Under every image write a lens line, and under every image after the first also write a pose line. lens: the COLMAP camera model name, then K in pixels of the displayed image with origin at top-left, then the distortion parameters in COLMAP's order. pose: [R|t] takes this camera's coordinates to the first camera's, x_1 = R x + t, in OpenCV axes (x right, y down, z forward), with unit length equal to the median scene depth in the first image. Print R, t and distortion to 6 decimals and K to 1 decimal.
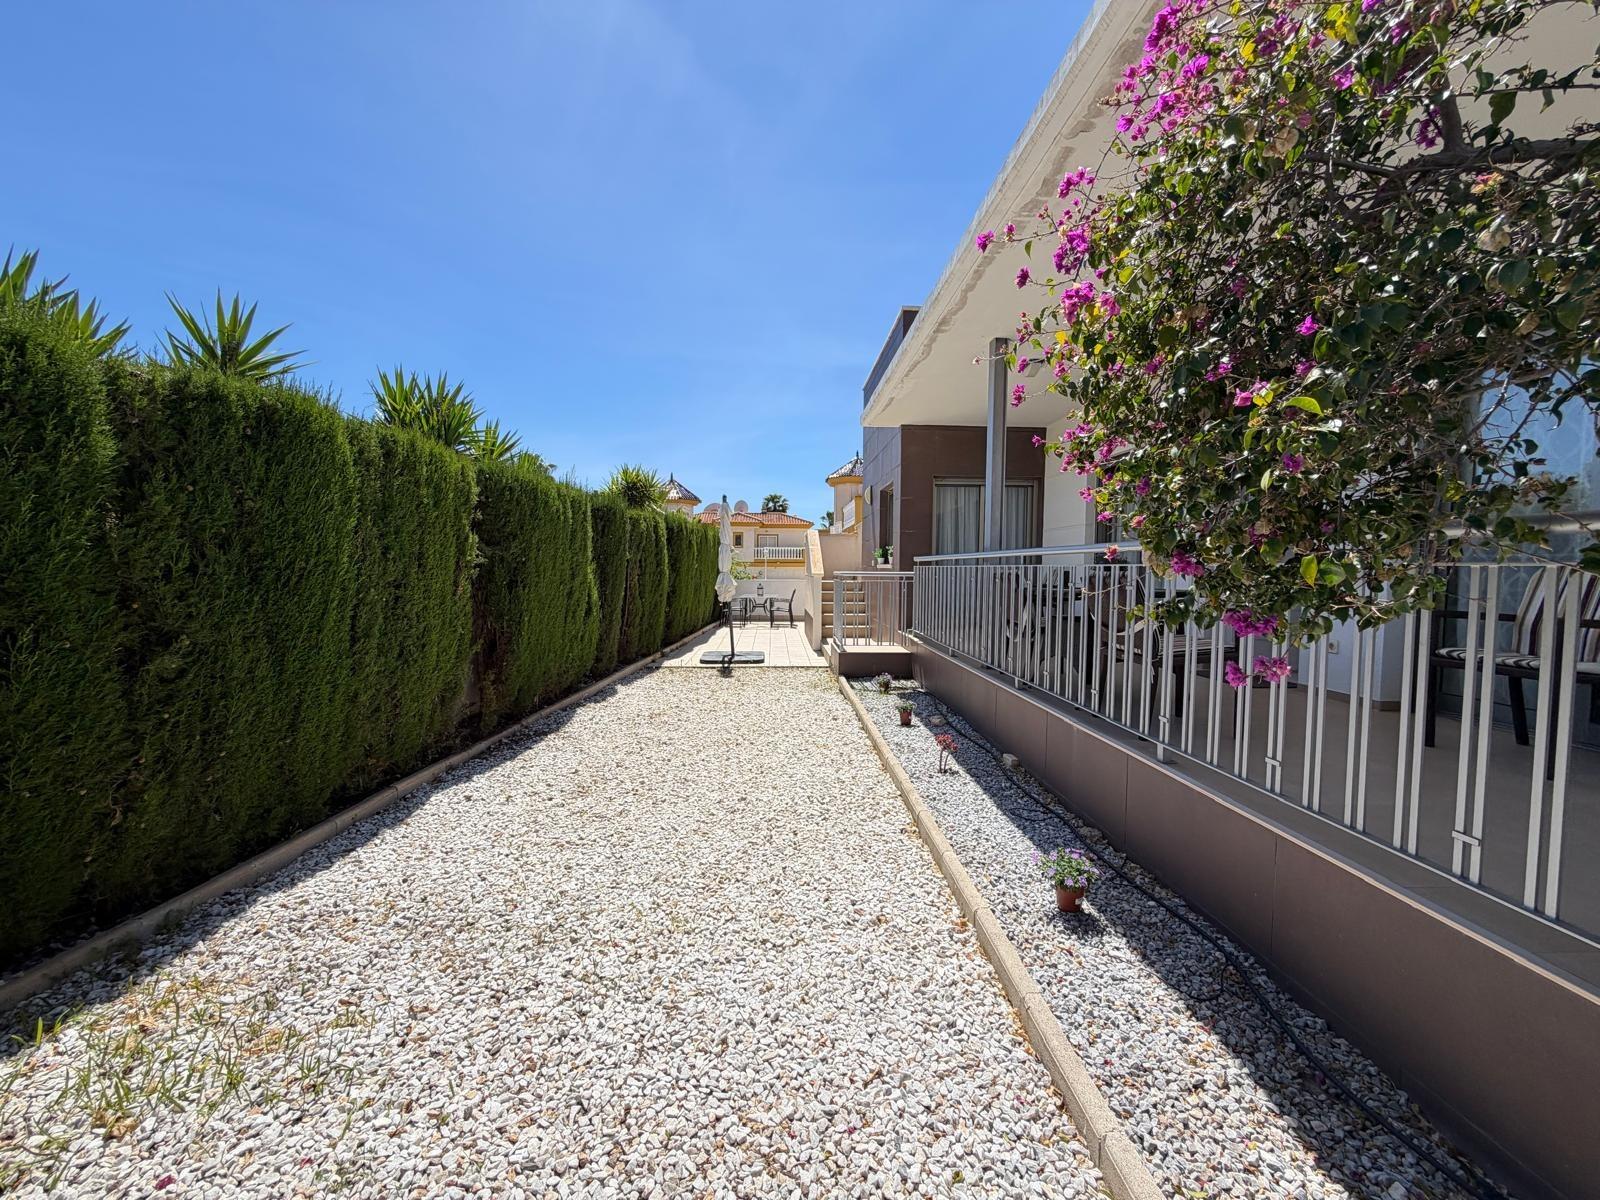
lens RADIAL K [[634.5, 0, 797.7], [0, 634.5, 602.5], [0, 0, 1]] dist [0.001362, -0.000001]
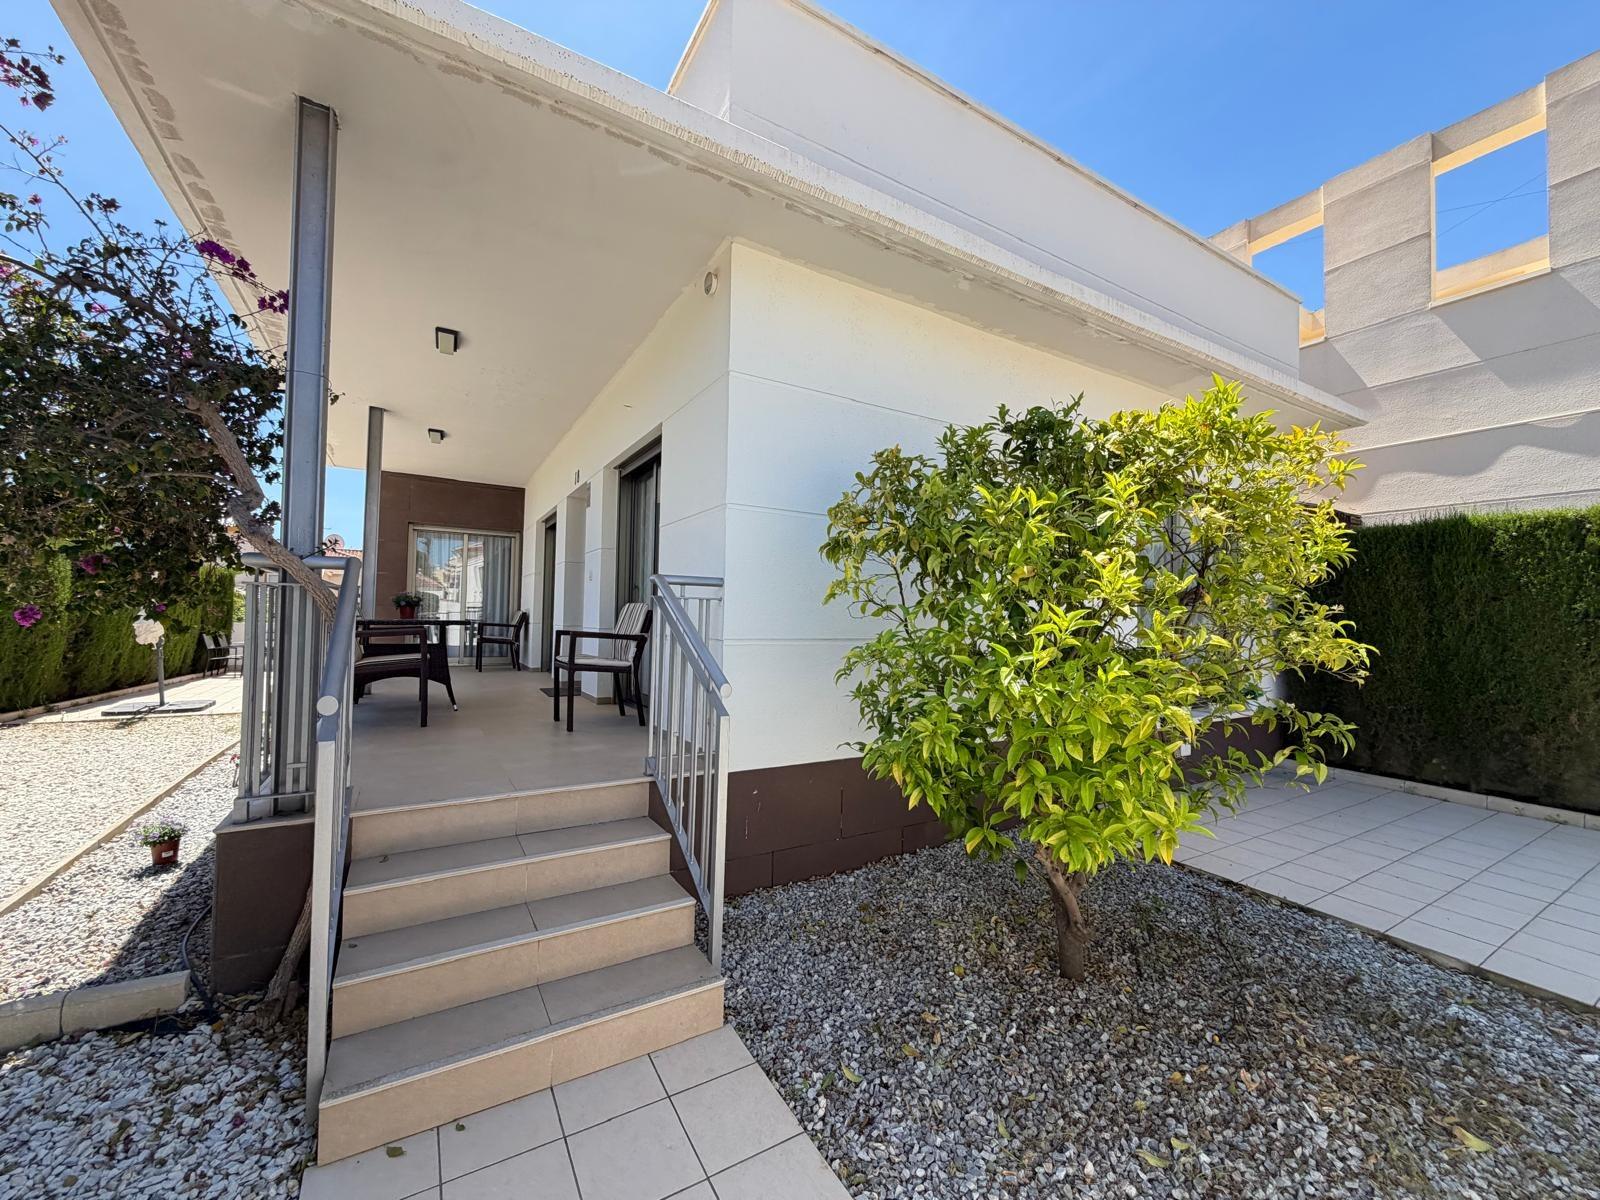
lens RADIAL K [[634.5, 0, 796.0], [0, 634.5, 602.2], [0, 0, 1]] dist [0.001362, -0.000001]
pose [[0.876969, 0.021405, 0.480071, 0.619525], [0.016892, 0.997017, -0.075311, 0.057331], [-0.480251, 0.074155, 0.873991, -0.503597]]
